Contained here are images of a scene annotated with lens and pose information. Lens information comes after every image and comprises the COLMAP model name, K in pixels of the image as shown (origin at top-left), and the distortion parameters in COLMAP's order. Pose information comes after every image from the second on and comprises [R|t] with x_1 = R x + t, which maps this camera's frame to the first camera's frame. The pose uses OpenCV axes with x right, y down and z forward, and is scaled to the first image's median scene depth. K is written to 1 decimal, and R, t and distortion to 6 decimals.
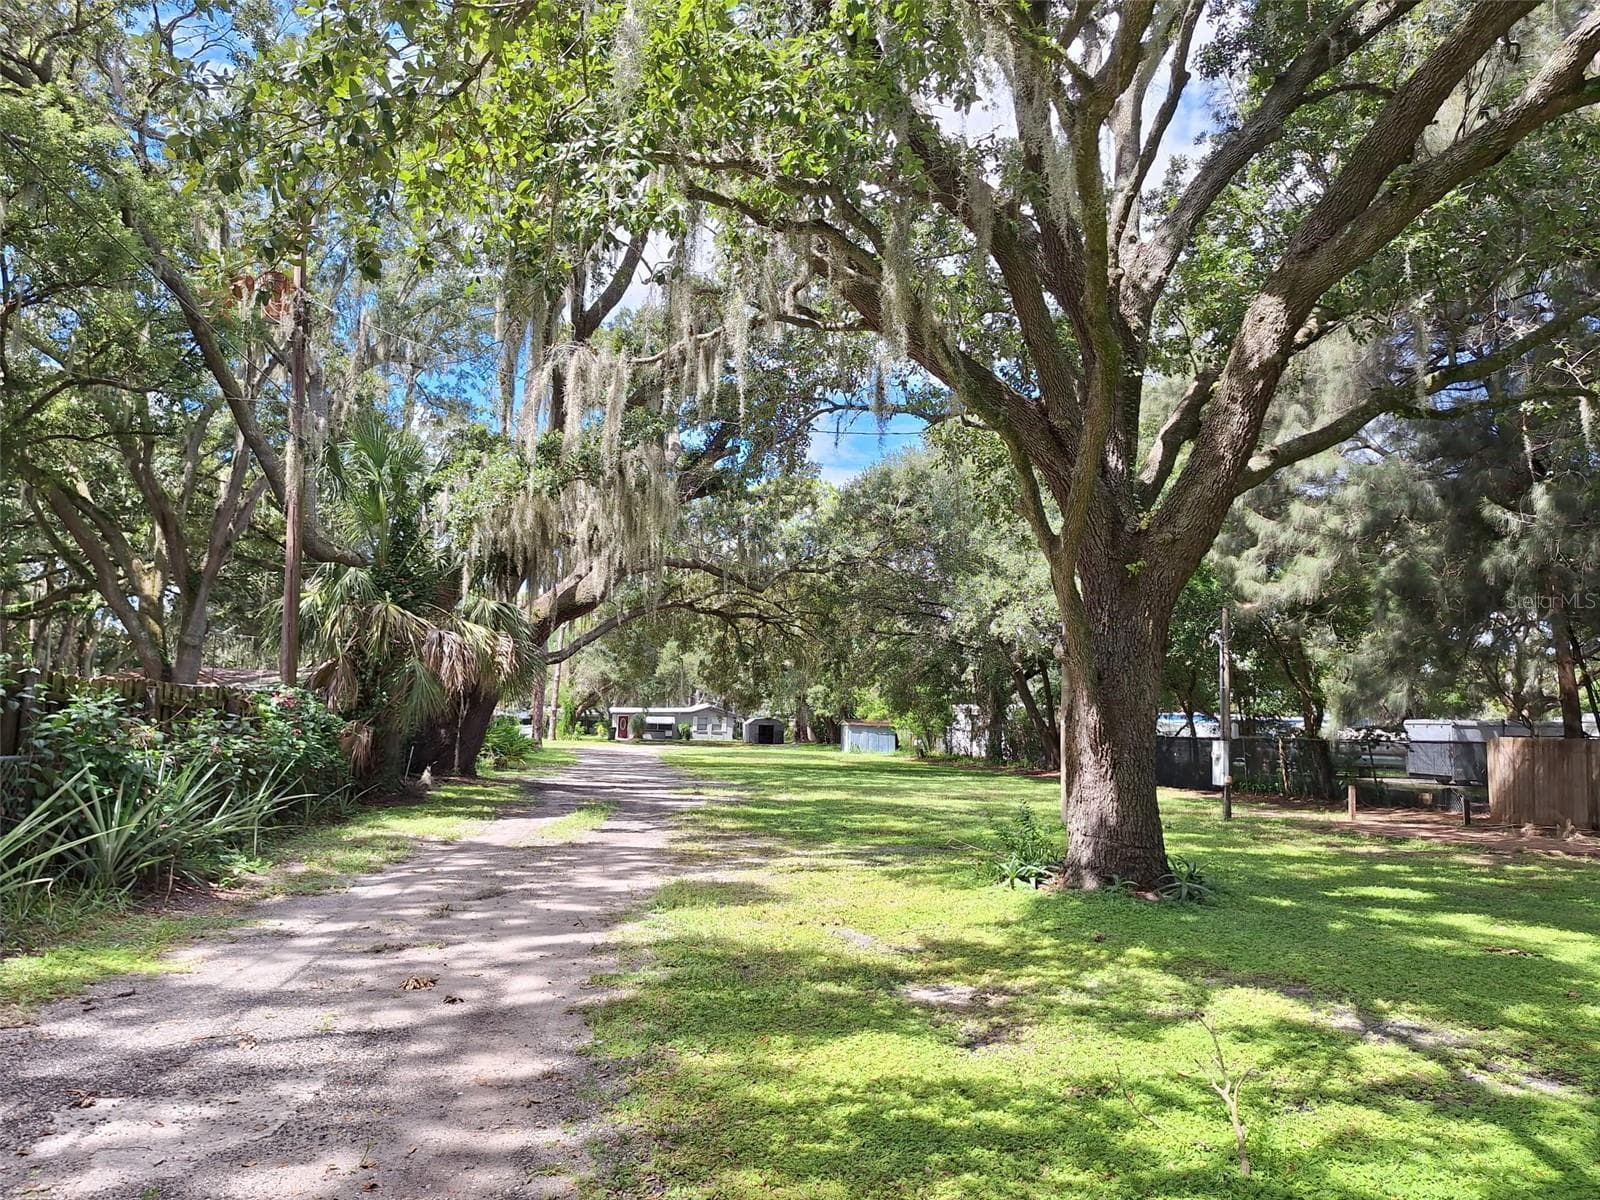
lens RADIAL K [[1103.8, 0, 800.0], [0, 1103.8, 600.0], [0, 0, 1]] dist [0.001601, -0.000226]
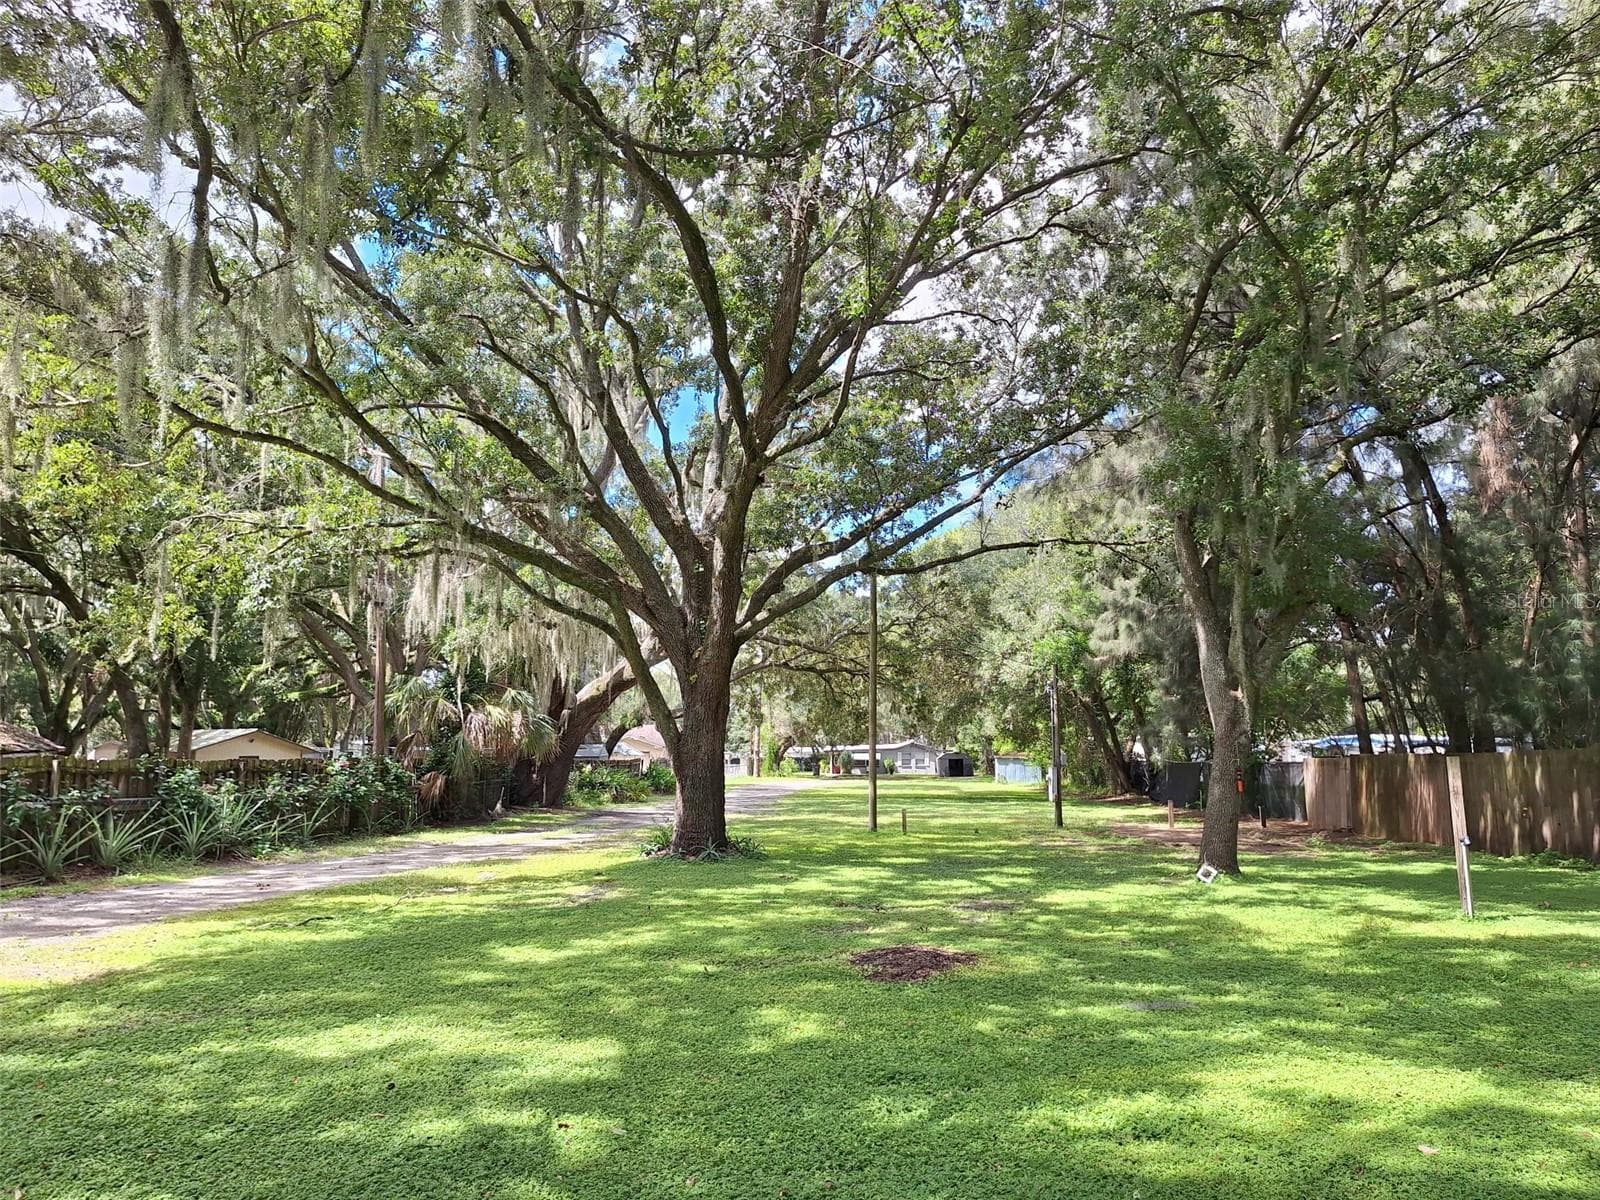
lens RADIAL K [[1113.5, 0, 741.8], [0, 1113.5, 600.3], [0, 0, 1]] dist [0.002801, 0.000037]
pose [[0.946915, -0.073698, -0.312922, 0.166822], [0.064336, 0.997120, -0.040153, -0.013456], [0.314980, 0.017889, 0.948930, -0.129264]]
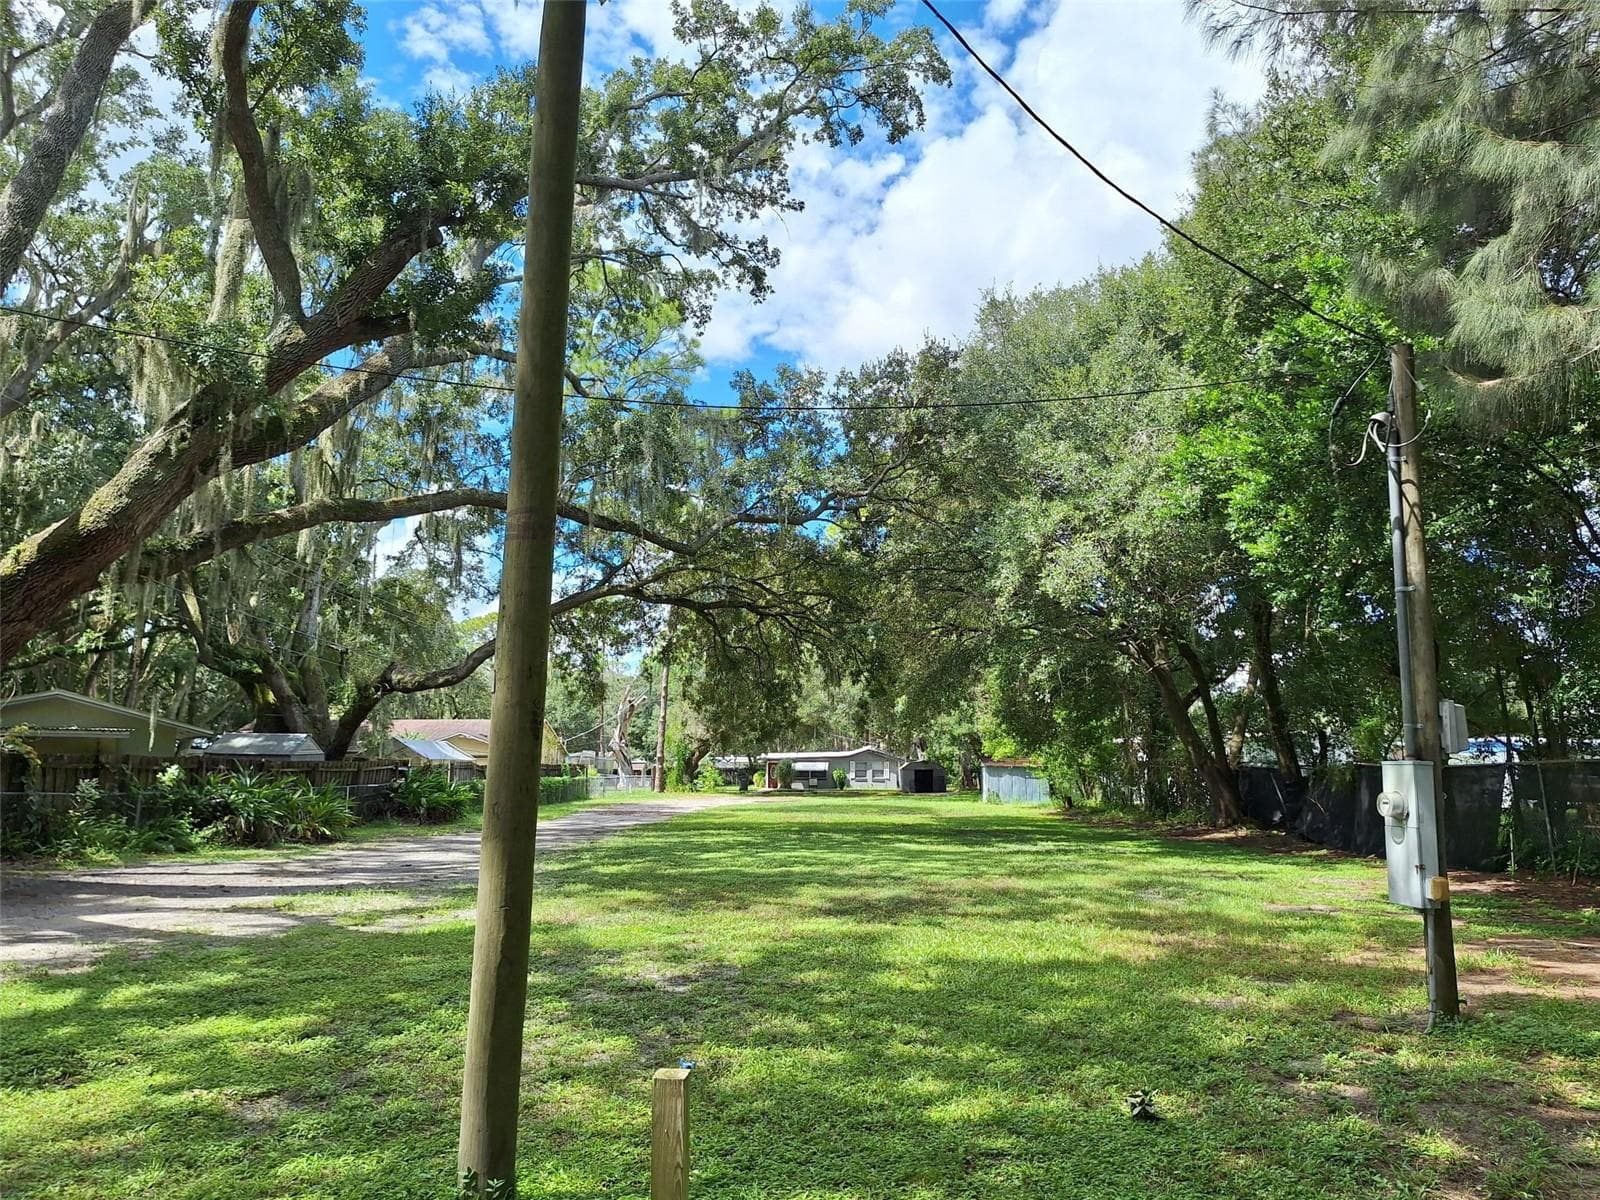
lens RADIAL K [[1103.8, 0, 800.0], [0, 1103.8, 600.0], [0, 0, 1]] dist [0.001601, -0.000226]
pose [[0.970906, -0.060375, -0.231725, 0.106239], [0.050207, 0.997510, -0.049532, 0.032558], [0.234138, 0.036457, 0.971519, 0.239617]]
